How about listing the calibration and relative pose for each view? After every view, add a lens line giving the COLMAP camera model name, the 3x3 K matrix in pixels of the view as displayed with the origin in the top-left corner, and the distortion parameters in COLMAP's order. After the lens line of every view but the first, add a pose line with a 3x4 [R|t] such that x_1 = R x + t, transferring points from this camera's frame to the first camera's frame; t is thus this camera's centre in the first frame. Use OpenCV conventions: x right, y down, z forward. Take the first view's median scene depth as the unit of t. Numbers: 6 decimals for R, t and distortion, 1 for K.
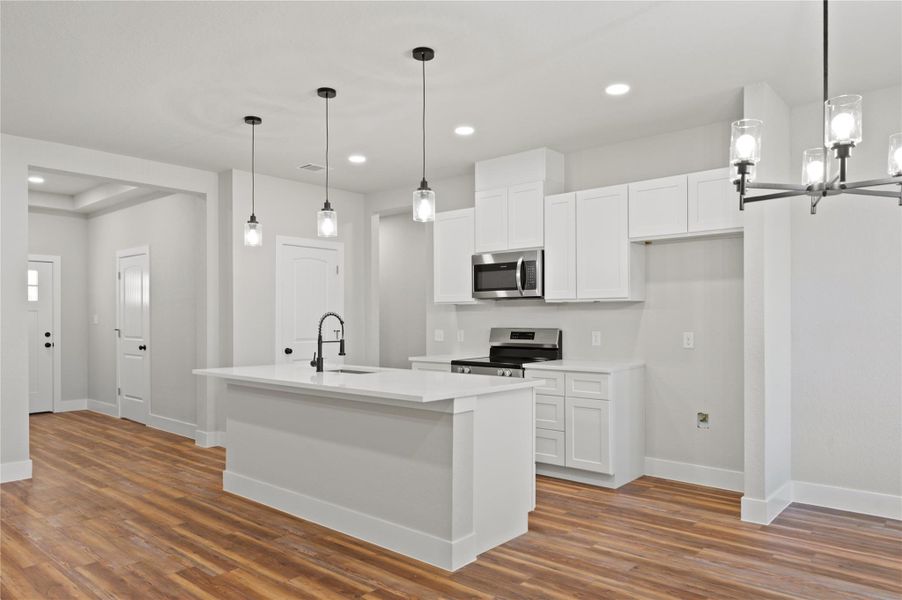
lens RADIAL K [[609.0, 0, 448.7], [0, 609.0, 317.0], [0, 0, 1]] dist [0.001274, 0.001079]
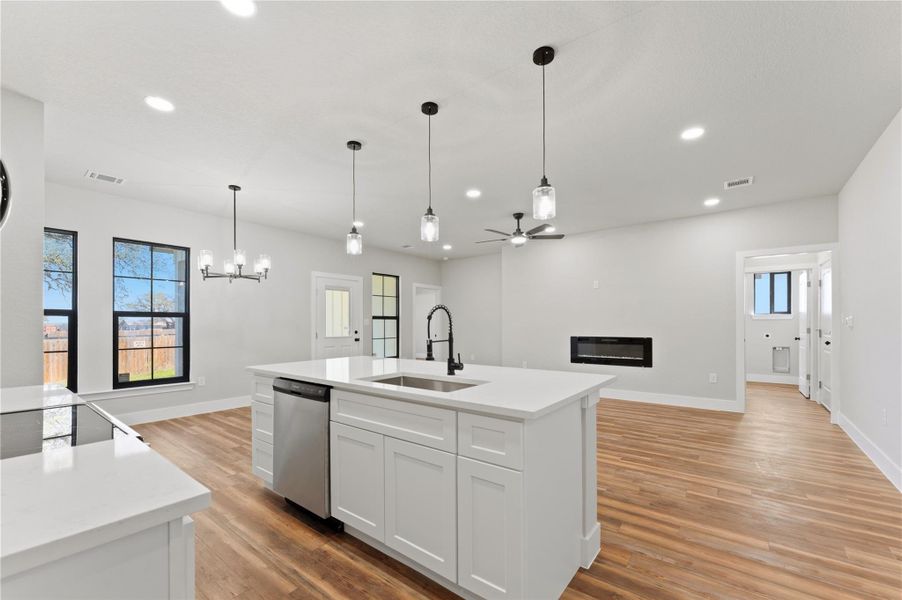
lens RADIAL K [[372.1, 0, 451.8], [0, 372.1, 321.4], [0, 0, 1]] dist [0.025318, -0.000116]
pose [[-0.998590, 0.006167, -0.052725, -0.170347], [0.006677, 0.999933, -0.009494, 0.017735], [0.052663, -0.009833, -0.998564, 1.414270]]
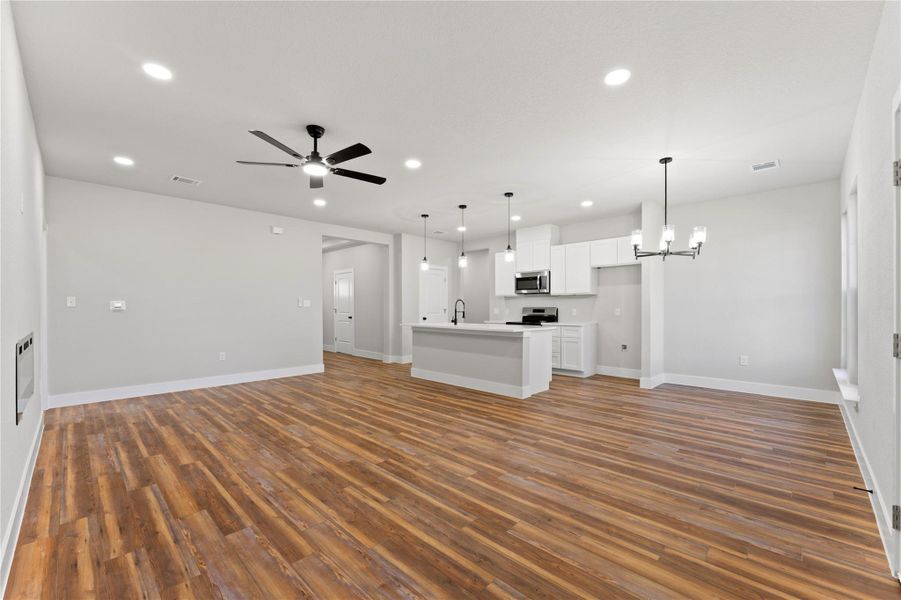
lens RADIAL K [[372.0, 0, 451.4], [0, 372.0, 307.6], [0, 0, 1]] dist [0.000374, 0.000094]
pose [[0.998718, 0.000975, -0.050611, -0.144235], [-0.000795, 0.999993, 0.003559, 0.018111], [0.050614, -0.003515, 0.998712, -0.387926]]
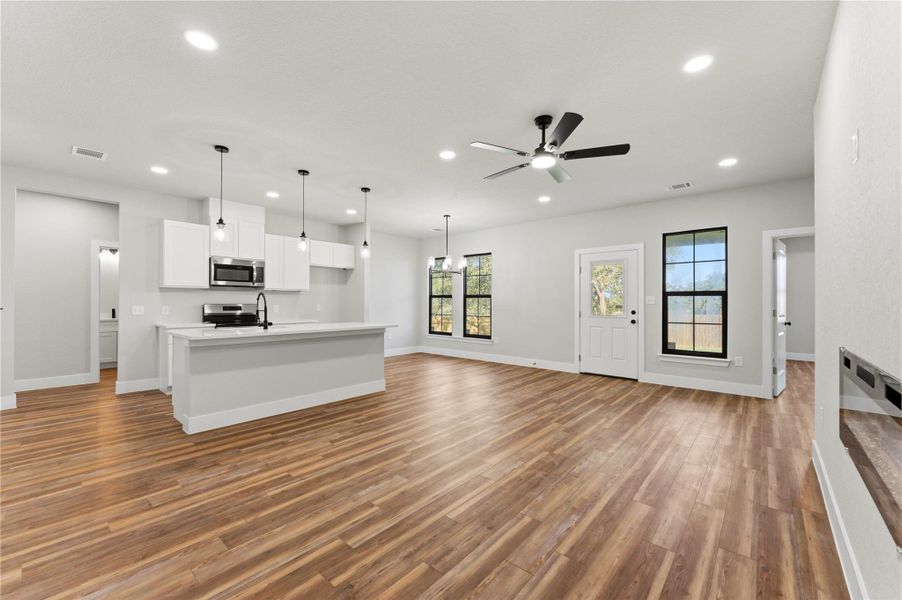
lens RADIAL K [[355.5, 0, 461.9], [0, 355.5, 303.9], [0, 0, 1]] dist [-0.000469, 0.000155]
pose [[-0.012748, -0.000286, 0.999919, -1.073916], [-0.004415, 0.999990, 0.000230, 0.018218], [-0.999909, -0.004412, -0.012750, 0.453831]]
